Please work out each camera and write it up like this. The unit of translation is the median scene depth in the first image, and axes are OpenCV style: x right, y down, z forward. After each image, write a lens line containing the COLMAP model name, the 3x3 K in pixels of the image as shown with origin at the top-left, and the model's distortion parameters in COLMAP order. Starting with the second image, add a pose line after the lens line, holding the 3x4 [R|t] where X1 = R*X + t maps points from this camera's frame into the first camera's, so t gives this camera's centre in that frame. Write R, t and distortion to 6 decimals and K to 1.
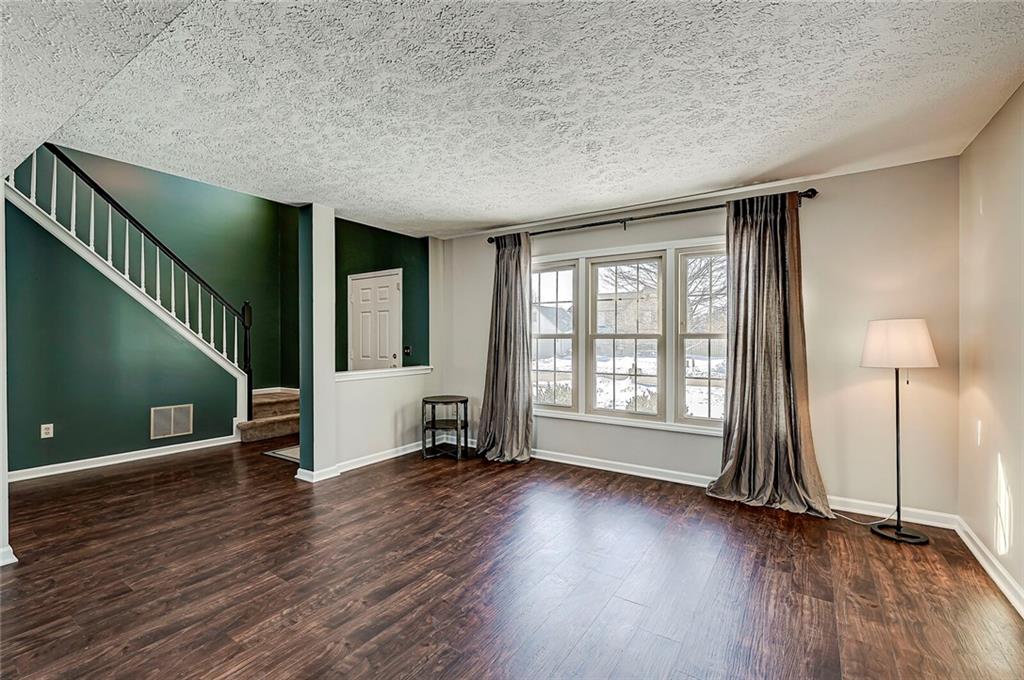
lens RADIAL K [[453.0, 0, 515.3], [0, 453.0, 343.9], [0, 0, 1]] dist [0.000500, 0.000048]
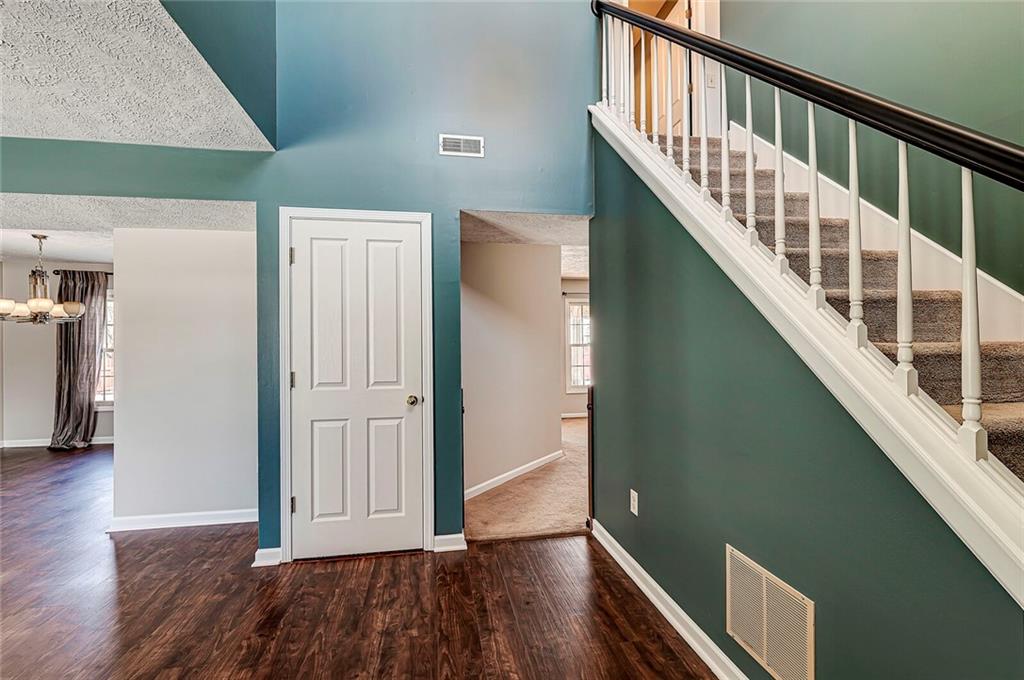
lens RADIAL K [[449.6, 0, 512.0], [0, 449.6, 340.0], [0, 0, 1]] dist [-0.000151, -0.000663]
pose [[-0.728185, 0.000011, -0.685381, -0.600143], [-0.000482, 1.000000, 0.000528, -0.023811], [0.685380, 0.000715, -0.728185, 1.548489]]
